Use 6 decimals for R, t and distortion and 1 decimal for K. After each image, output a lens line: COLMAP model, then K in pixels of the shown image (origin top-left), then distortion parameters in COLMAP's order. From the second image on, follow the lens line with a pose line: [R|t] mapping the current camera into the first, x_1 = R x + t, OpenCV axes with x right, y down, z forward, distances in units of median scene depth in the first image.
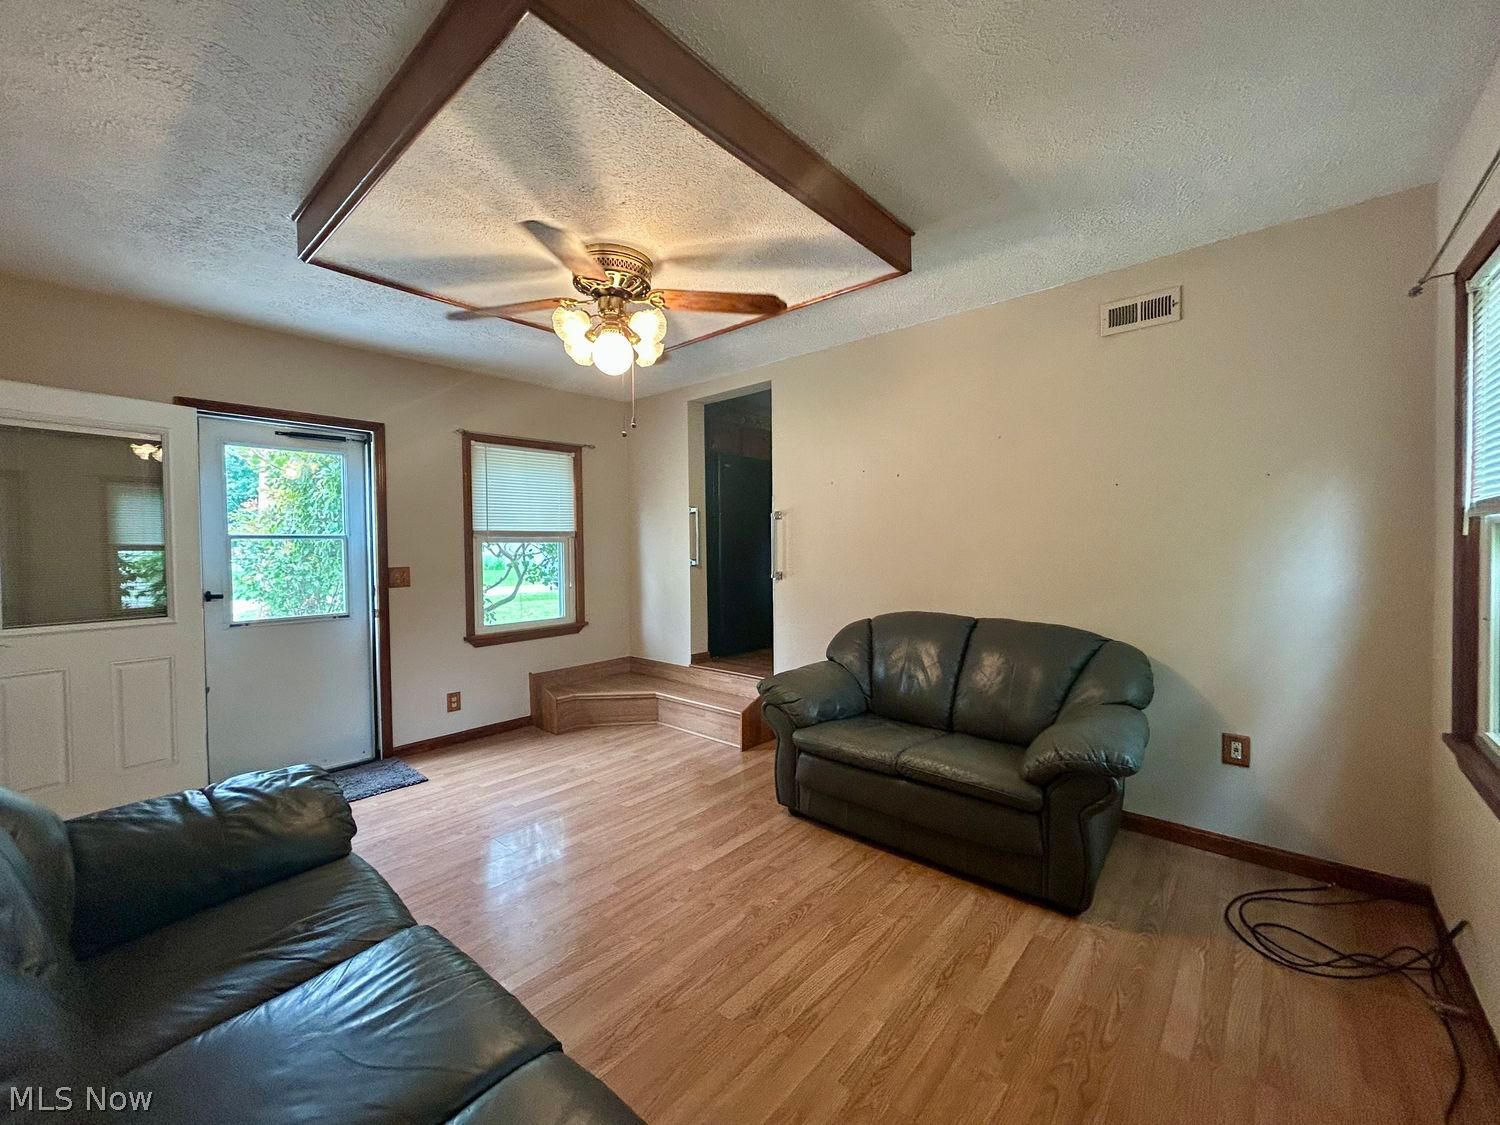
lens RADIAL K [[602.6, 0, 752.0], [0, 602.6, 560.2], [0, 0, 1]] dist [-0.001096, 0.000392]
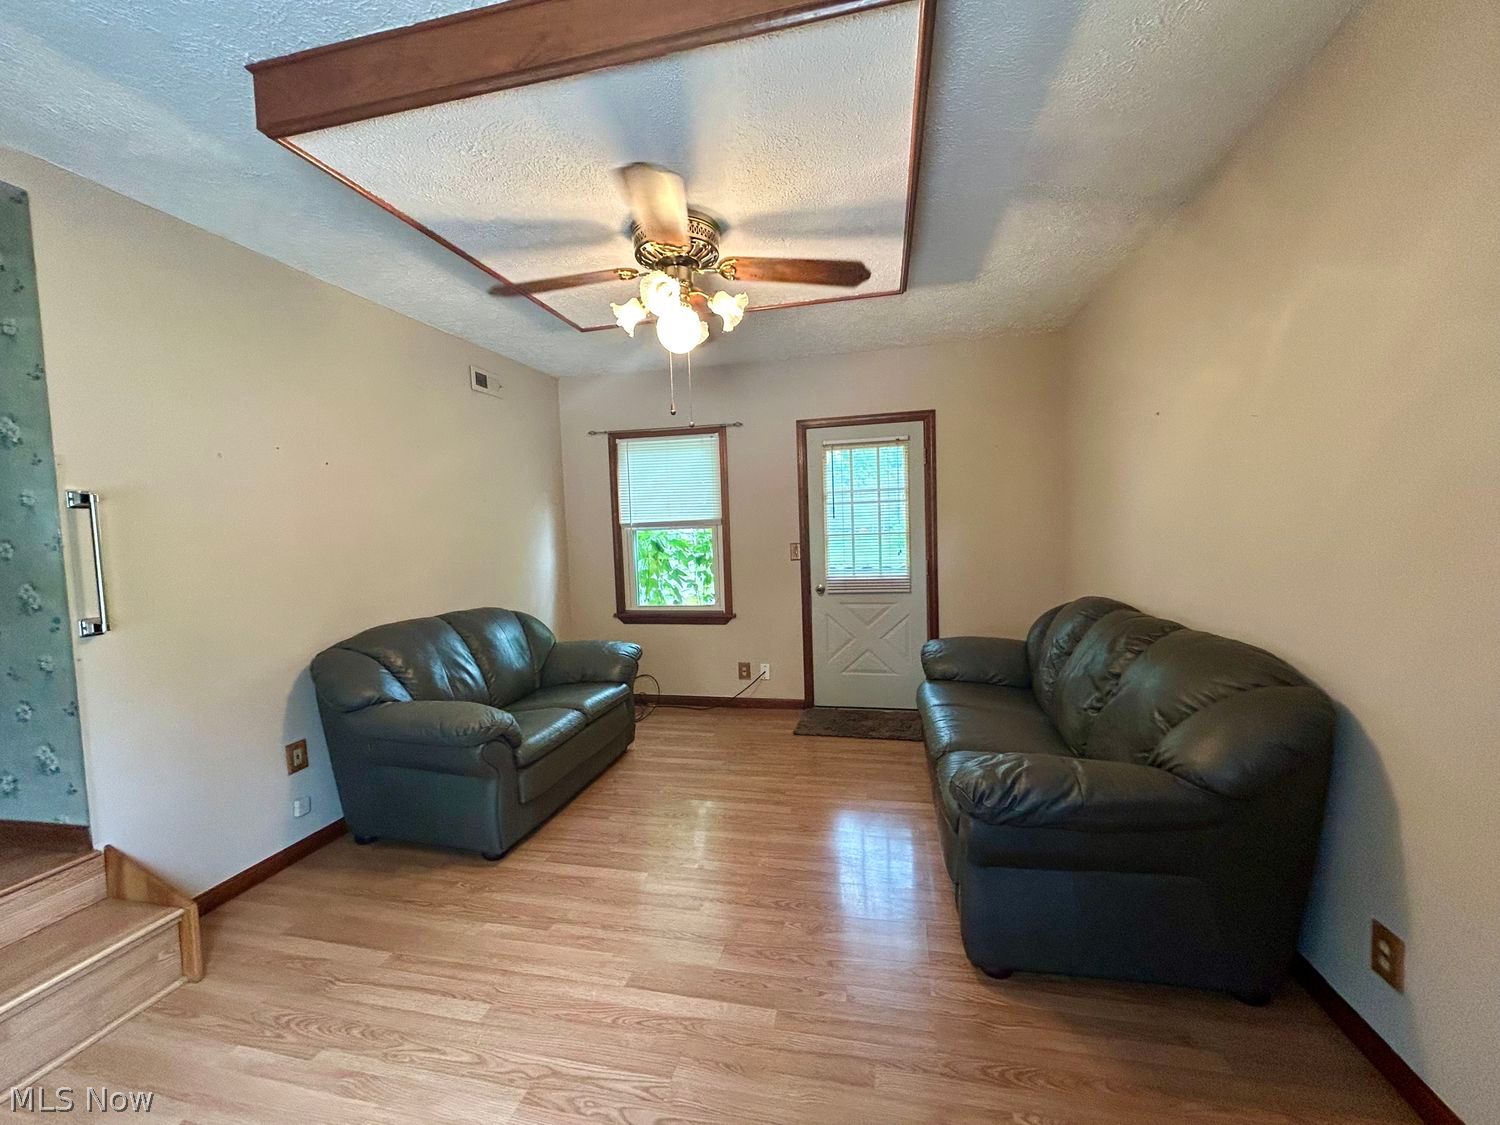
lens RADIAL K [[608.8, 0, 749.0], [0, 608.8, 558.5], [0, 0, 1]] dist [0.000108, 0.002281]
pose [[-0.464631, -0.019536, 0.885289, -1.095521], [0.068993, 0.995919, 0.058187, -0.036492], [-0.882813, 0.088114, -0.461387, 1.347338]]
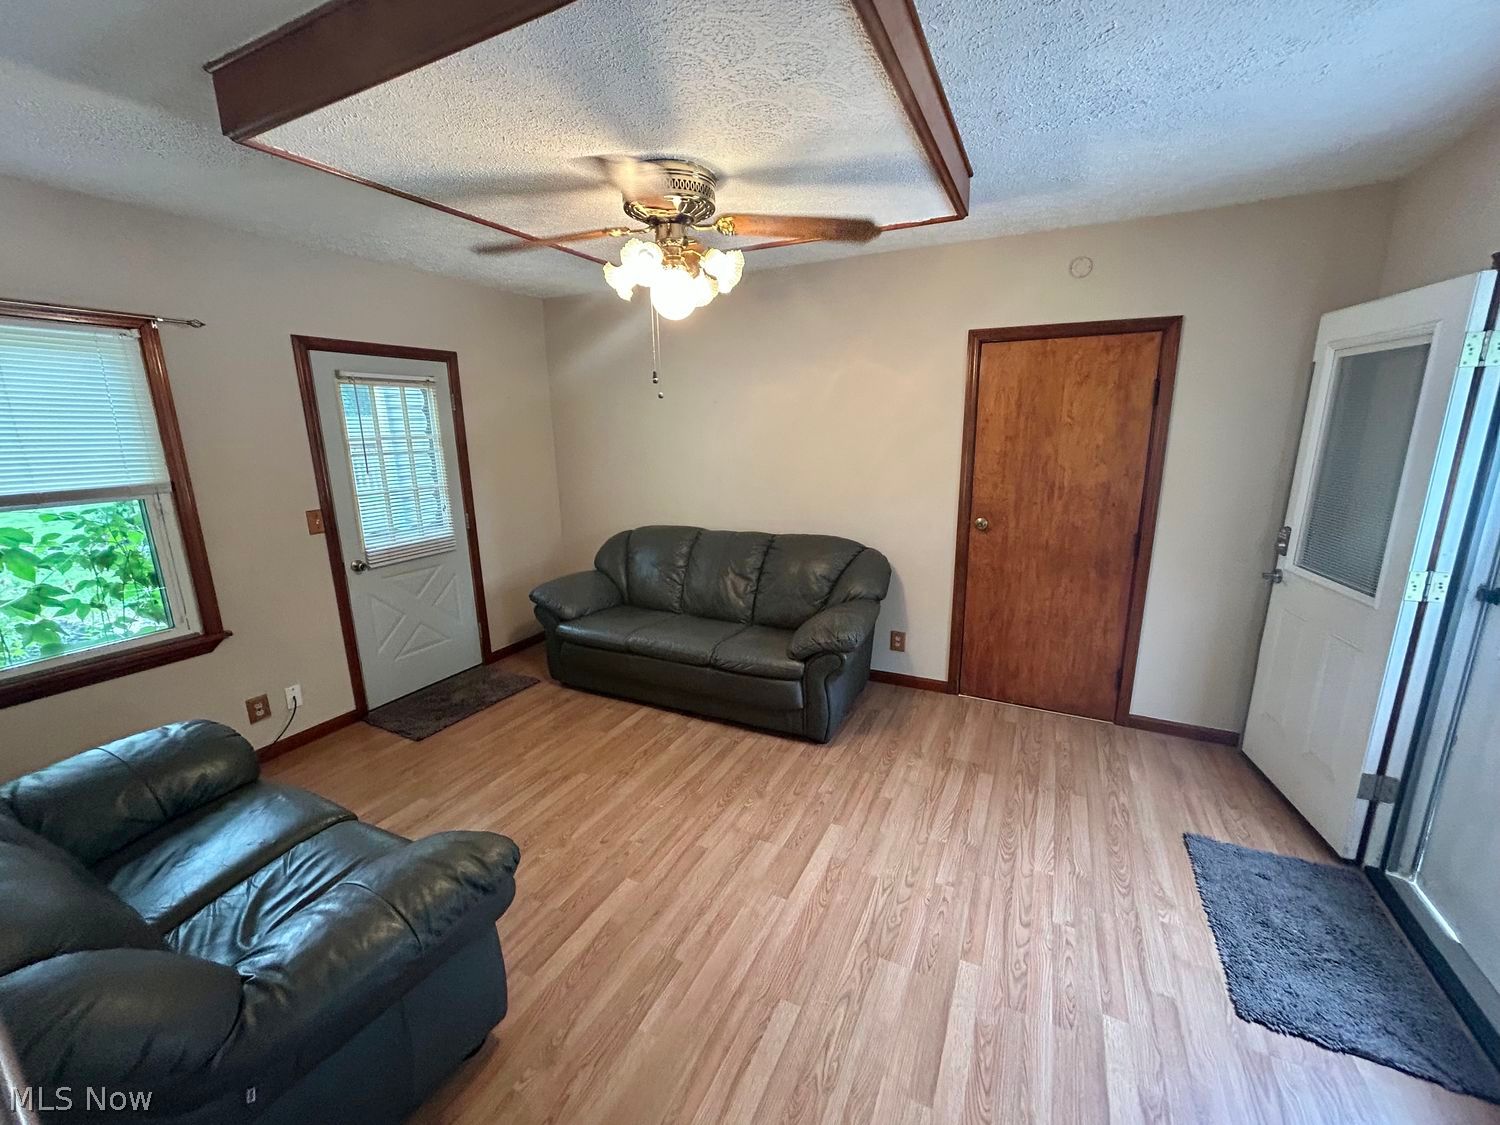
lens RADIAL K [[608.2, 0, 748.6], [0, 608.2, 564.8], [0, 0, 1]] dist [-0.001464, 0.000125]
pose [[-0.968708, 0.082567, -0.234068, -0.101659], [0.019133, 0.965081, 0.261250, -0.186311], [0.247465, 0.248597, -0.936462, 1.902052]]
